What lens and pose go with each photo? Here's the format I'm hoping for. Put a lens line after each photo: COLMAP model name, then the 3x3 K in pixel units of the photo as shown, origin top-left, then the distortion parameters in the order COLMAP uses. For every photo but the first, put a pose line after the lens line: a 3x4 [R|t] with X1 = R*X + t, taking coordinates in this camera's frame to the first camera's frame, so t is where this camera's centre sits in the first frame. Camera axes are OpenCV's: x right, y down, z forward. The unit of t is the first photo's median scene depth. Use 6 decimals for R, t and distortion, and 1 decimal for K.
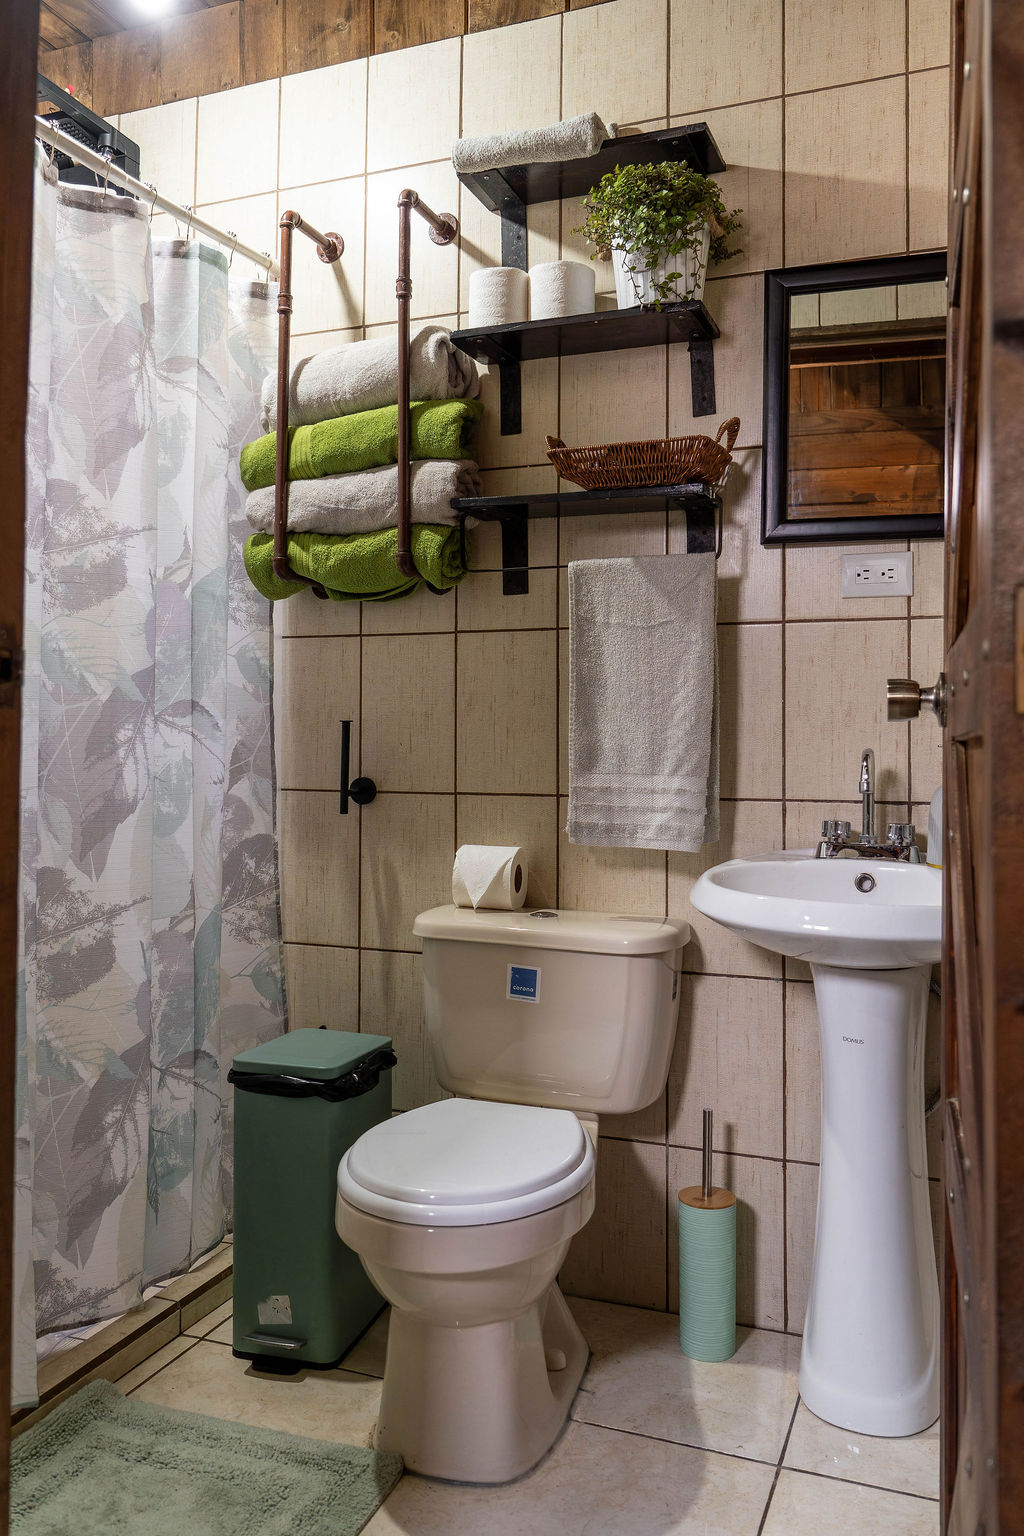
lens RADIAL K [[1111.2, 0, 573.4], [0, 1111.2, 640.7], [0, 0, 1]] dist [-0.010173, -0.004694]
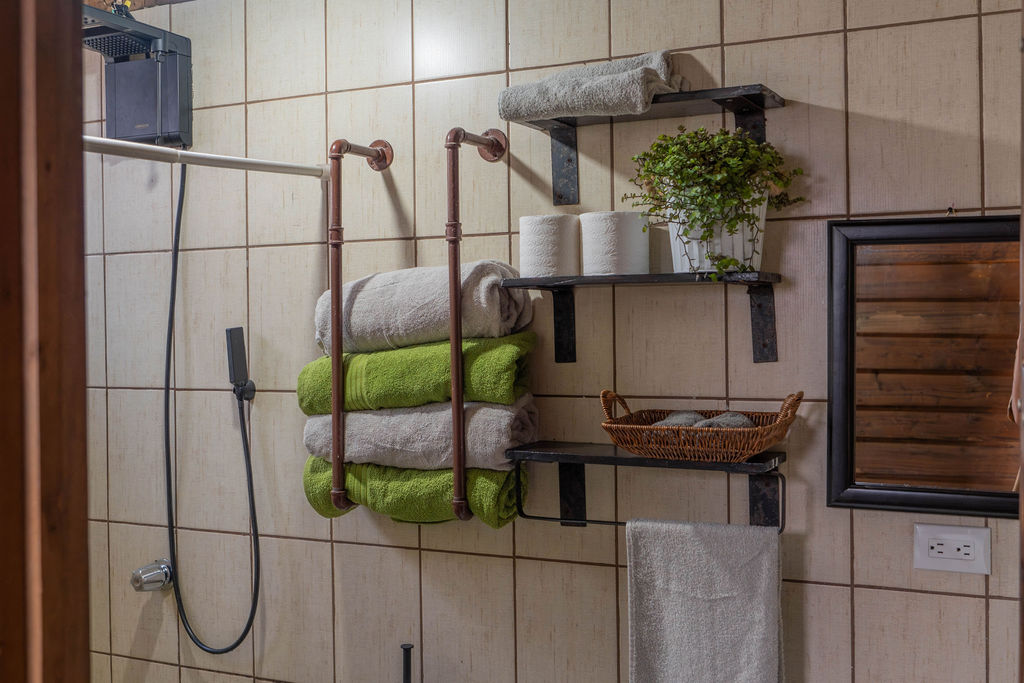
lens RADIAL K [[1147.6, 0, 506.9], [0, 1147.6, 334.2], [0, 0, 1]] dist [-0.015274, 0.000000]
pose [[0.993157, -0.018486, -0.115319, 0.010101], [0.021985, 0.999333, 0.029146, -0.252450], [0.114703, -0.031482, 0.992901, -0.010486]]
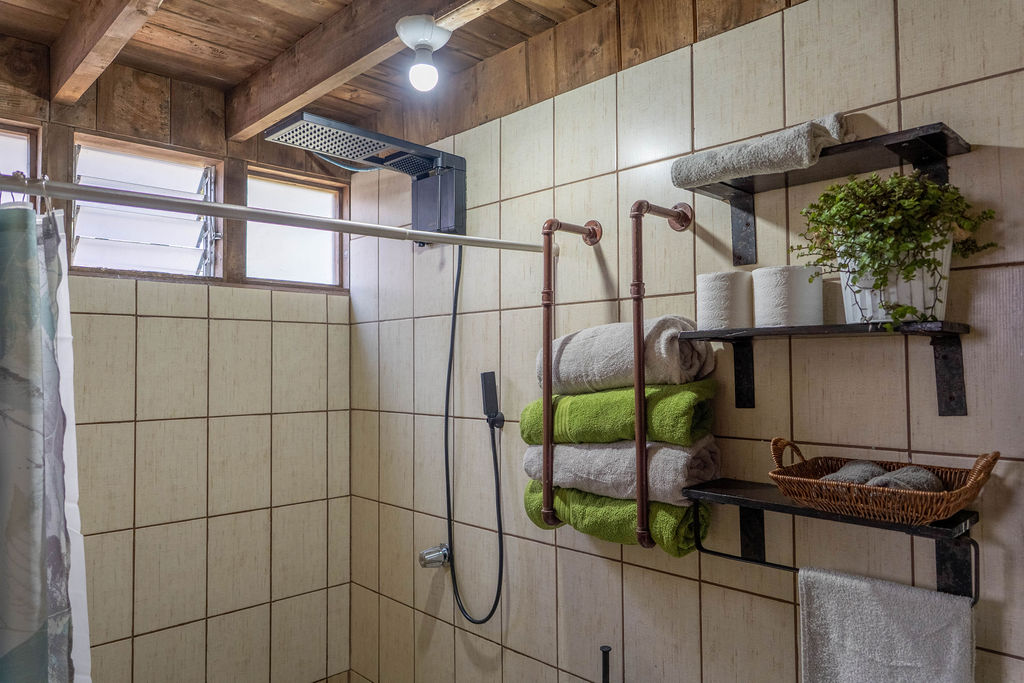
lens RADIAL K [[716.5, 0, 516.6], [0, 716.5, 337.5], [0, 0, 1]] dist [-0.002811, -0.005929]
pose [[0.902860, -0.028816, -0.428969, 0.045433], [0.019464, 0.999468, -0.026175, -0.251111], [0.429495, 0.015283, 0.902940, 0.291960]]
